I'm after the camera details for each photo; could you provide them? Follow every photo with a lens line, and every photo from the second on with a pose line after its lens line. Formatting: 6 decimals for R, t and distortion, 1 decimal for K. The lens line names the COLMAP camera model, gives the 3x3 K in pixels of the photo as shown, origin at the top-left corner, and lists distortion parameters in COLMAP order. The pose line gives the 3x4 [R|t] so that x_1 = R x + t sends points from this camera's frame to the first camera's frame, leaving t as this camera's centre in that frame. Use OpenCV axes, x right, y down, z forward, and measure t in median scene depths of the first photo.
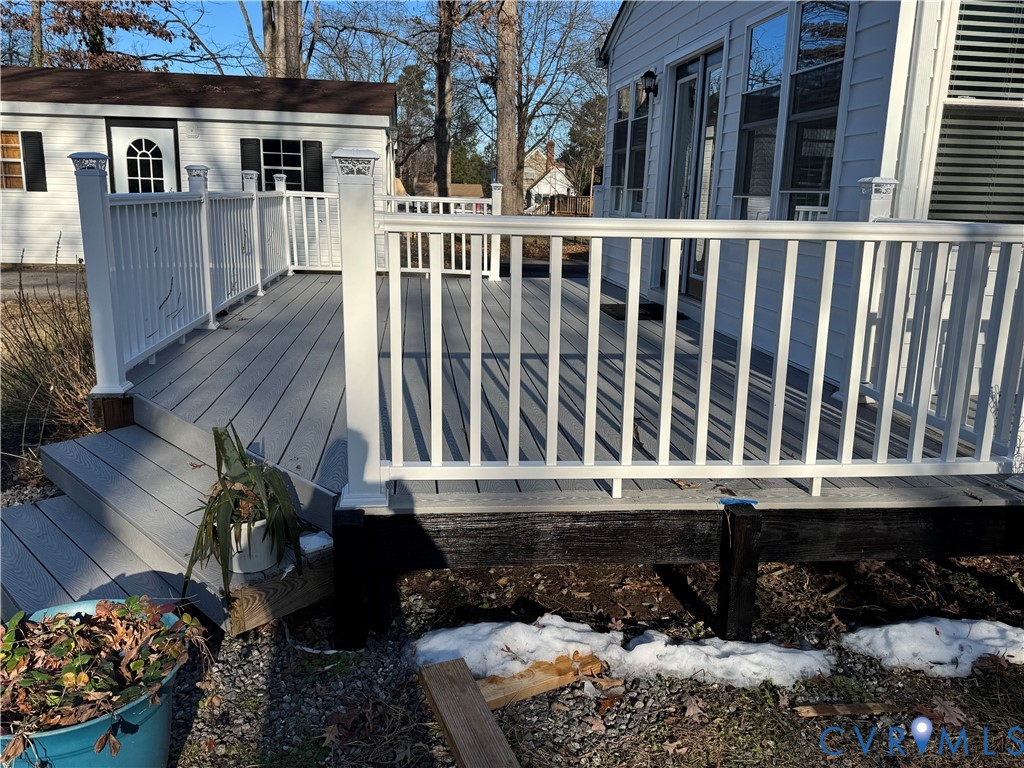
lens RADIAL K [[852.2, 0, 516.2], [0, 852.2, 387.9], [0, 0, 1]] dist [0.072958, -0.095377]
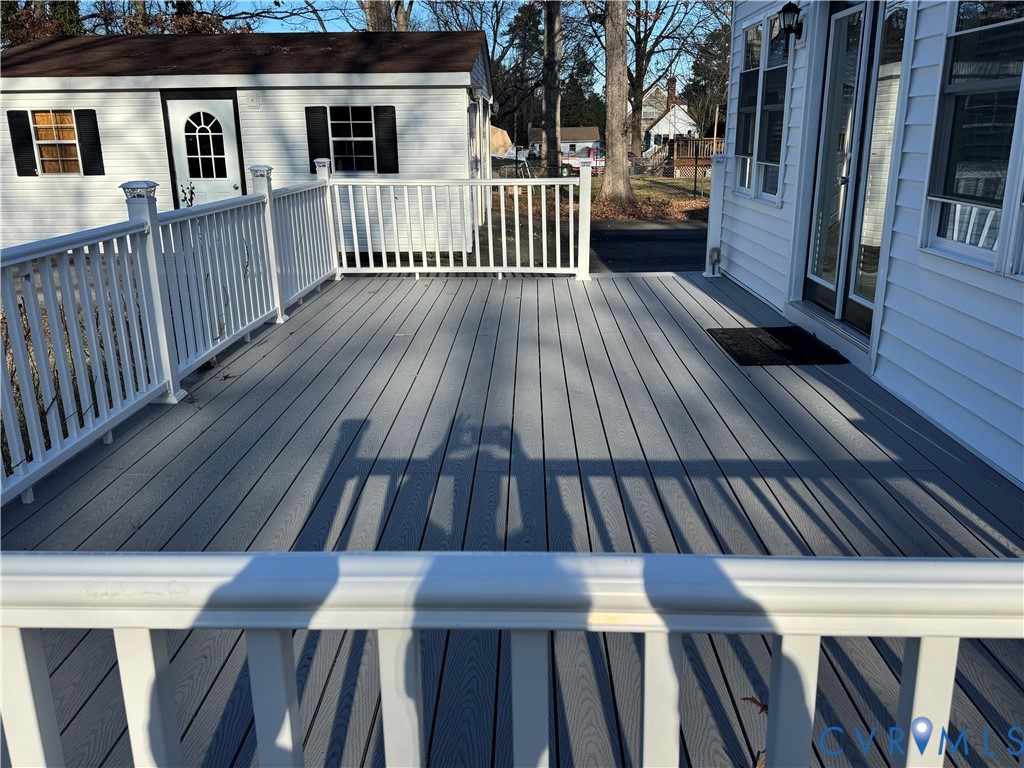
lens RADIAL K [[852.2, 0, 506.8], [0, 852.2, 383.7], [0, 0, 1]] dist [0.072958, -0.095377]
pose [[0.988974, 0.005336, -0.147990, 0.016749], [0.003429, 0.998258, 0.058906, -0.056112], [0.148047, -0.058764, 0.987233, 0.138508]]
